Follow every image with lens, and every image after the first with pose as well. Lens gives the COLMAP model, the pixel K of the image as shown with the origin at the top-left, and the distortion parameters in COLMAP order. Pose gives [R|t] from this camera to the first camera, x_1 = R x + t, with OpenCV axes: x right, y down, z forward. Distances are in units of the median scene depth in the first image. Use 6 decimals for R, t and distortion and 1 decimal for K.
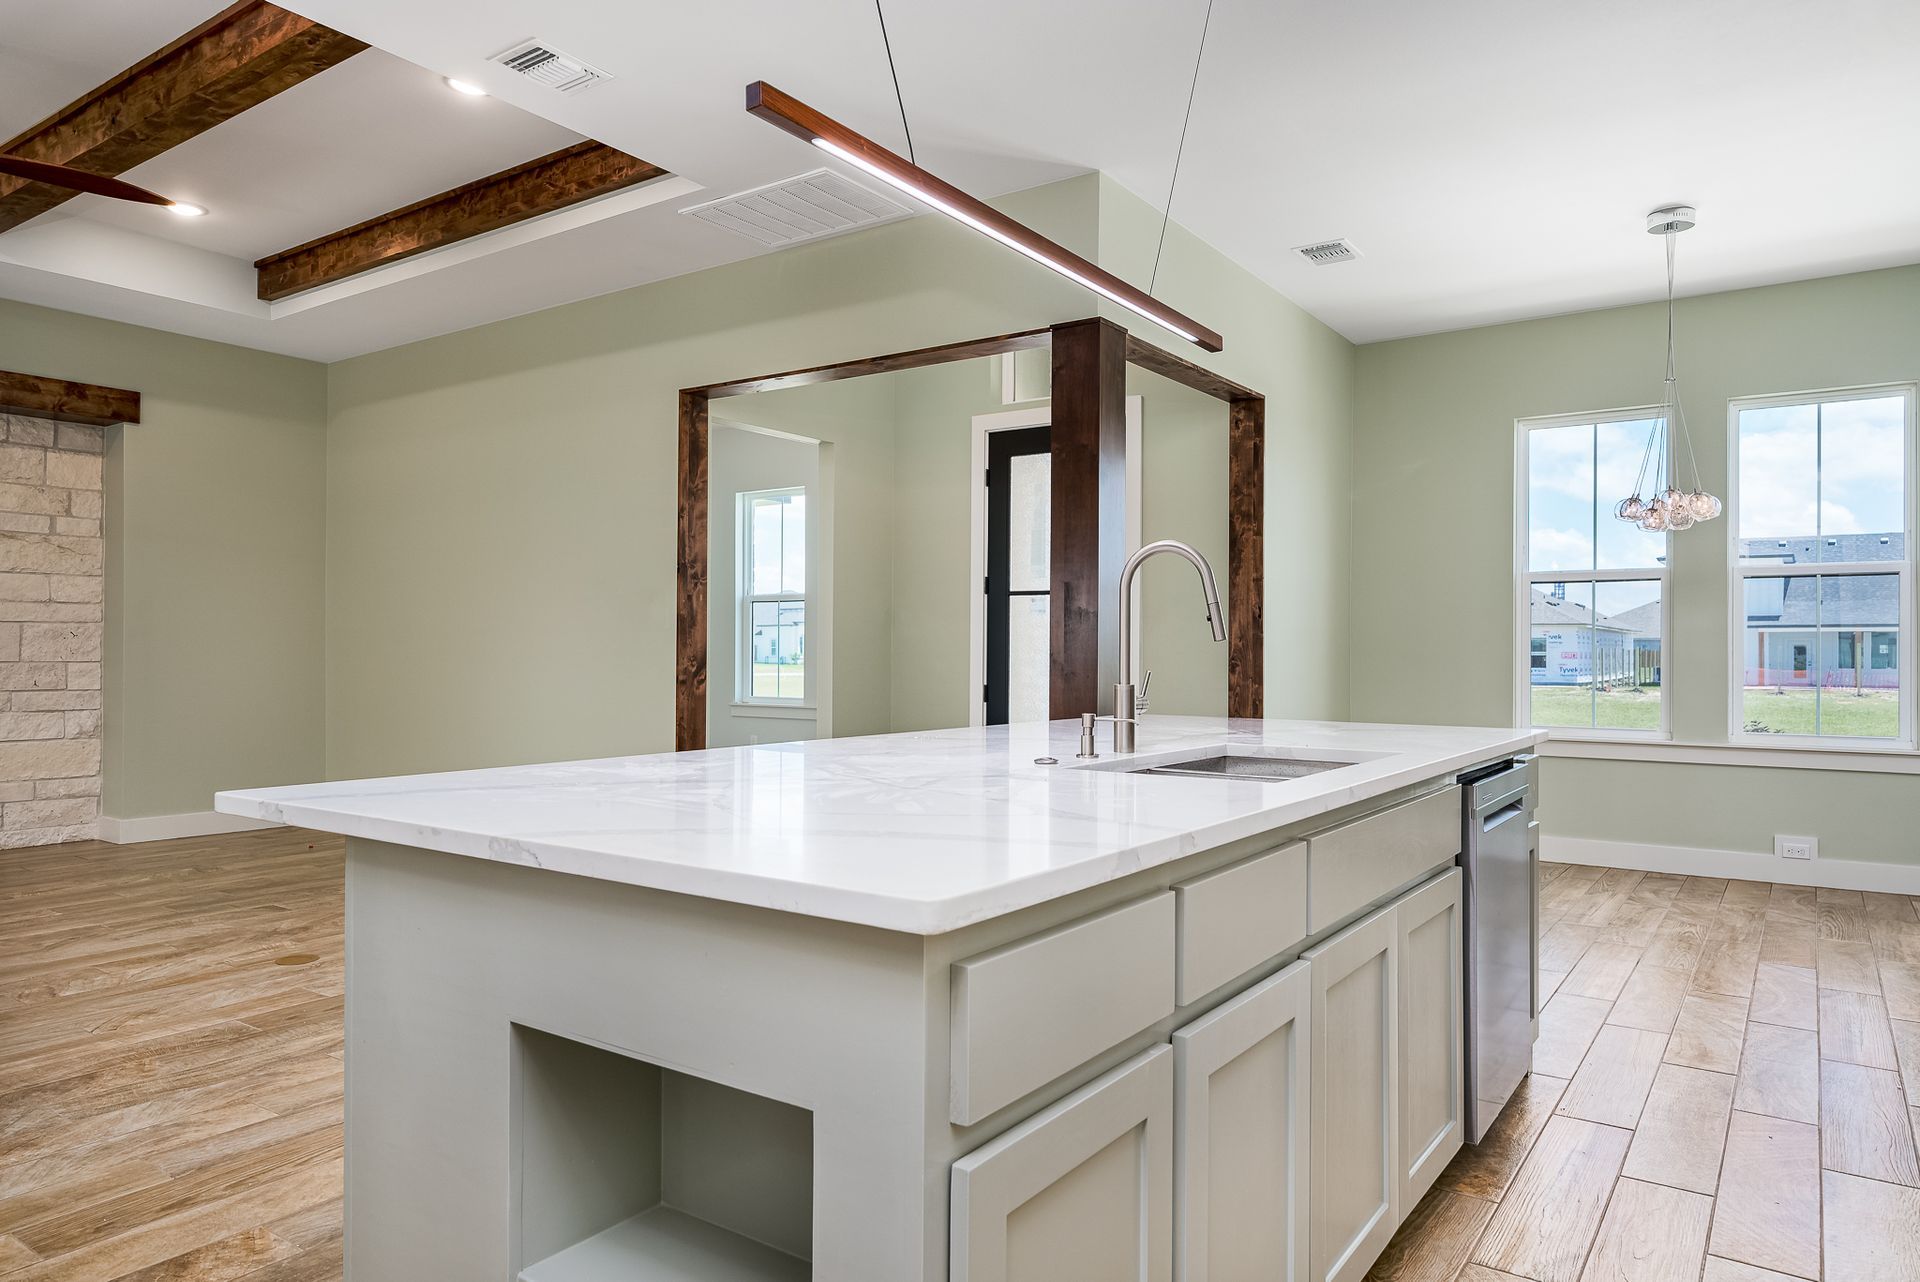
lens RADIAL K [[1210.6, 0, 947.3], [0, 1210.6, 649.6], [0, 0, 1]] dist [-0.005675, 0.003844]
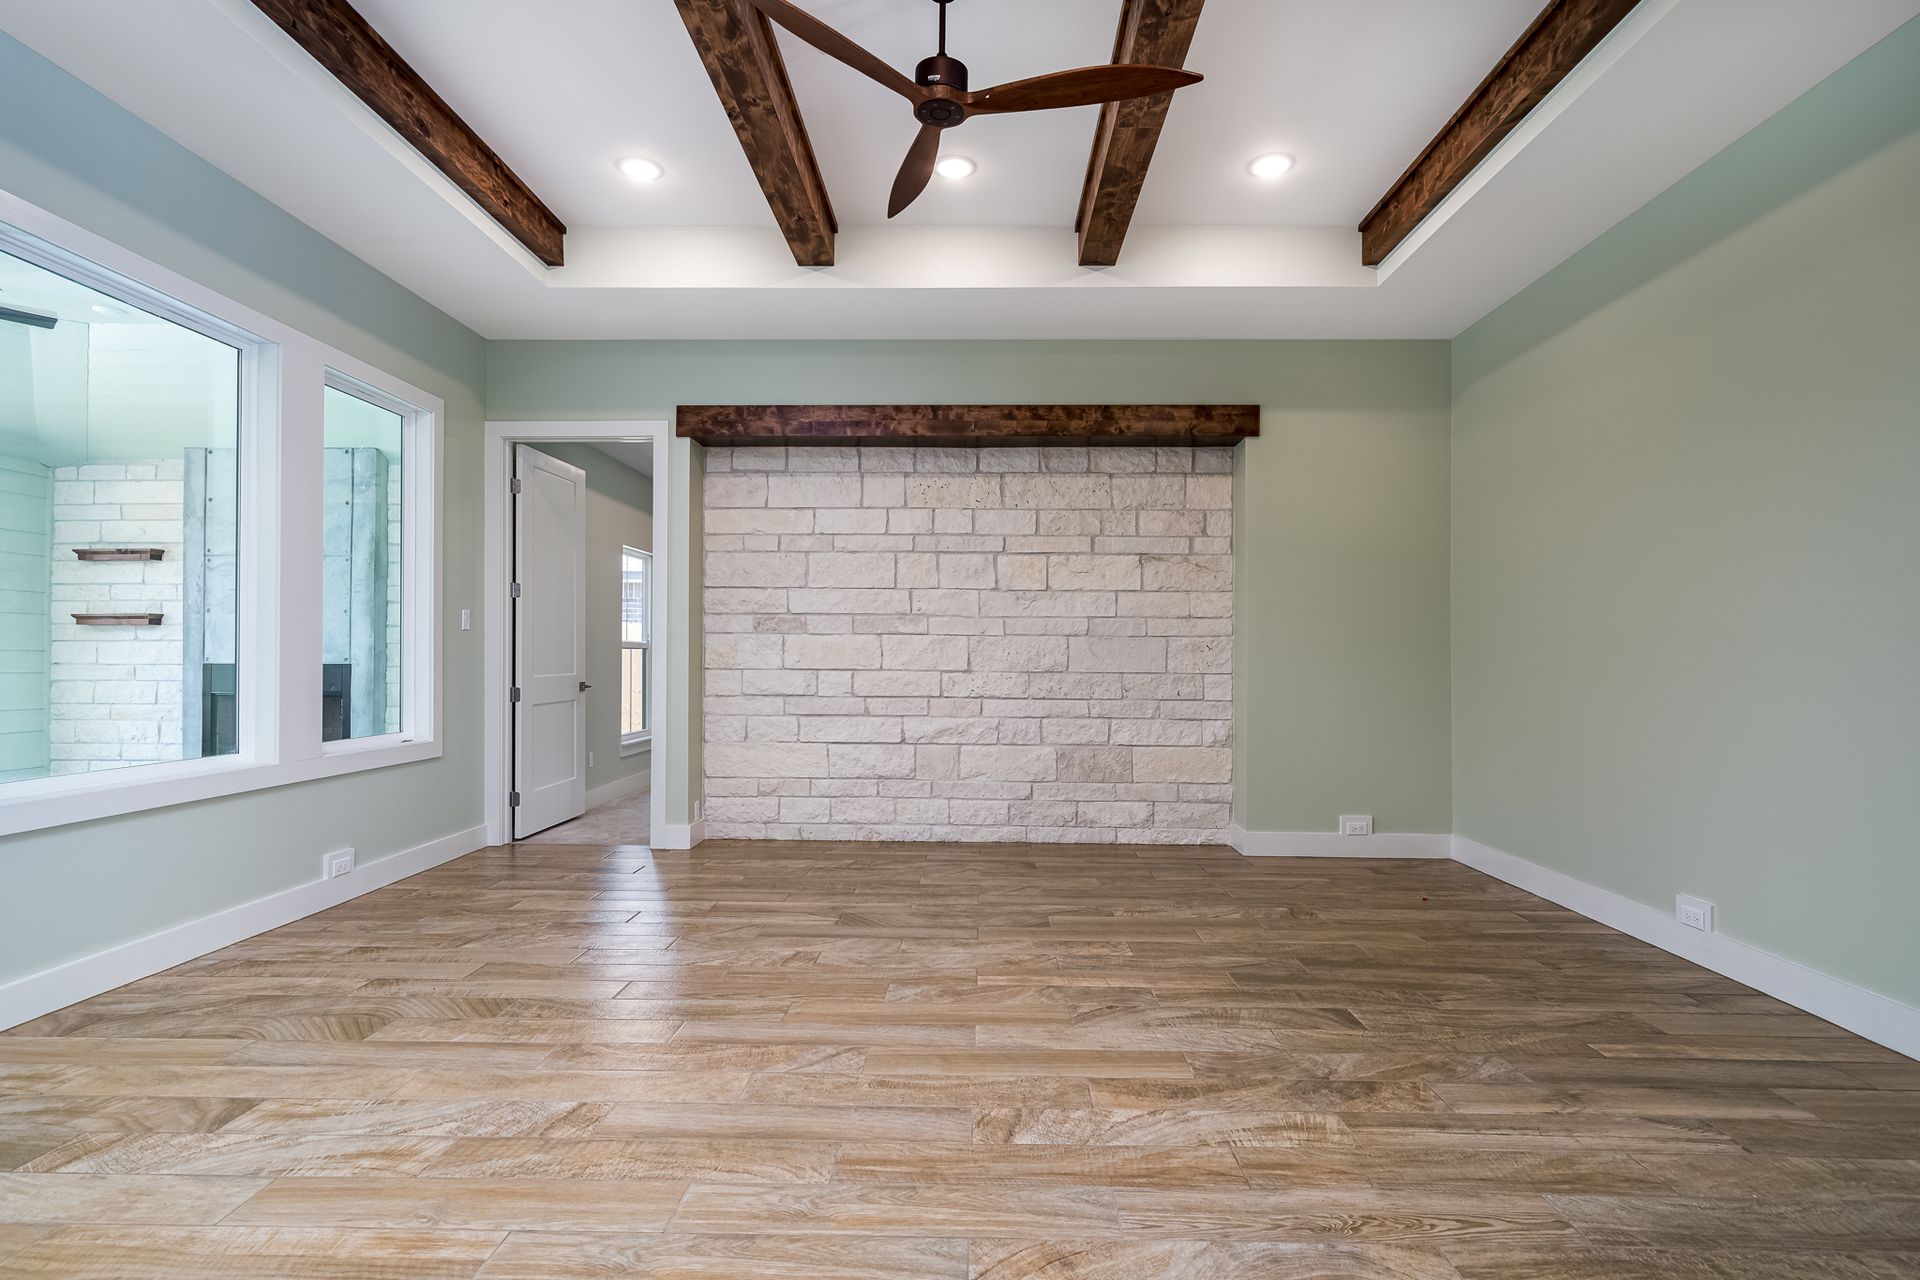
lens RADIAL K [[970.5, 0, 946.3], [0, 970.5, 644.6], [0, 0, 1]] dist [-0.003087, -0.000402]
pose [[0.551704, -0.013604, -0.833929, -0.146334], [-0.003414, 0.999822, -0.018569, 0.001269], [0.834033, 0.013091, 0.551560, 0.348419]]
